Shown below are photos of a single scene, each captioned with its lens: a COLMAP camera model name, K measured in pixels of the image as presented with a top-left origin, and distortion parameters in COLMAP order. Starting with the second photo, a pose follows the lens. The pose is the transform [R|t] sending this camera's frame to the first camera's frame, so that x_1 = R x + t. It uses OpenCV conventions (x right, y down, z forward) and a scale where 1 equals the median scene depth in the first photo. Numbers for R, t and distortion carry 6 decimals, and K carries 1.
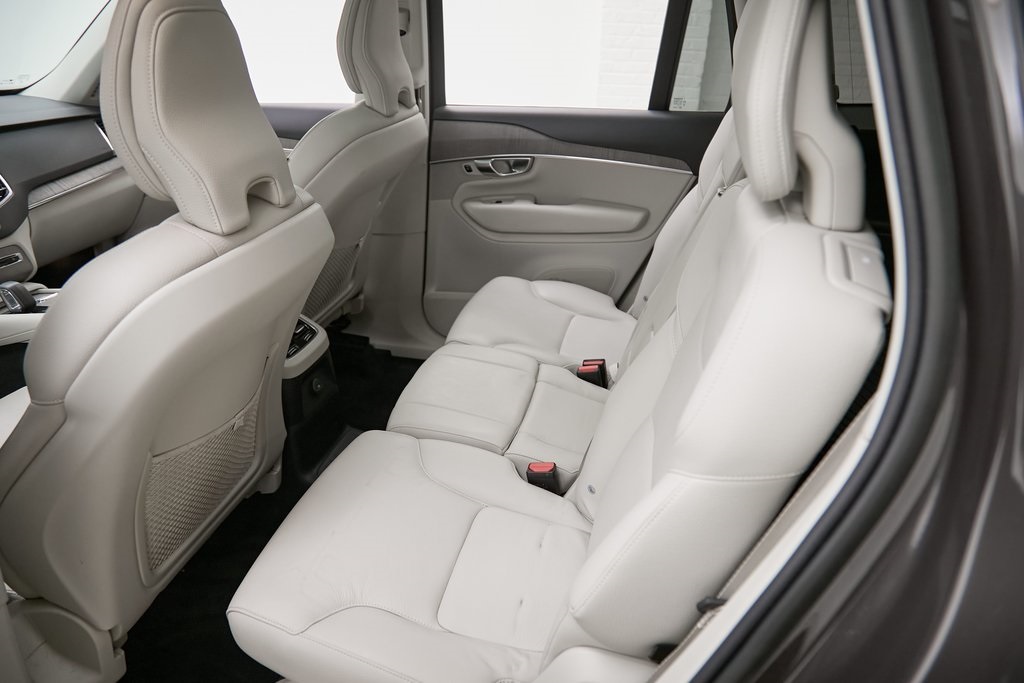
lens RADIAL K [[687.5, 0, 512.0], [0, 687.5, 341.5], [0, 0, 1]] dist [-0.003869, 0.000245]
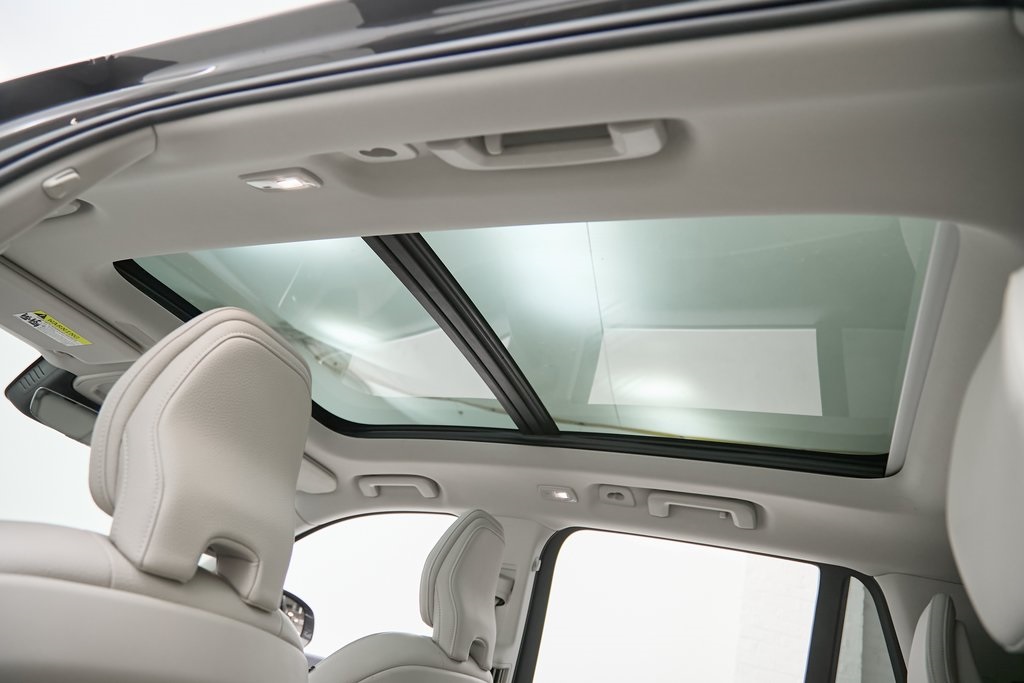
lens RADIAL K [[687.5, 0, 512.0], [0, 687.5, 341.5], [0, 0, 1]] dist [-0.003869, 0.000245]
pose [[0.964262, 0.112796, -0.239740, 0.039366], [-0.261968, 0.541243, -0.799018, 0.095484], [0.039631, 0.833267, 0.551449, 0.261121]]
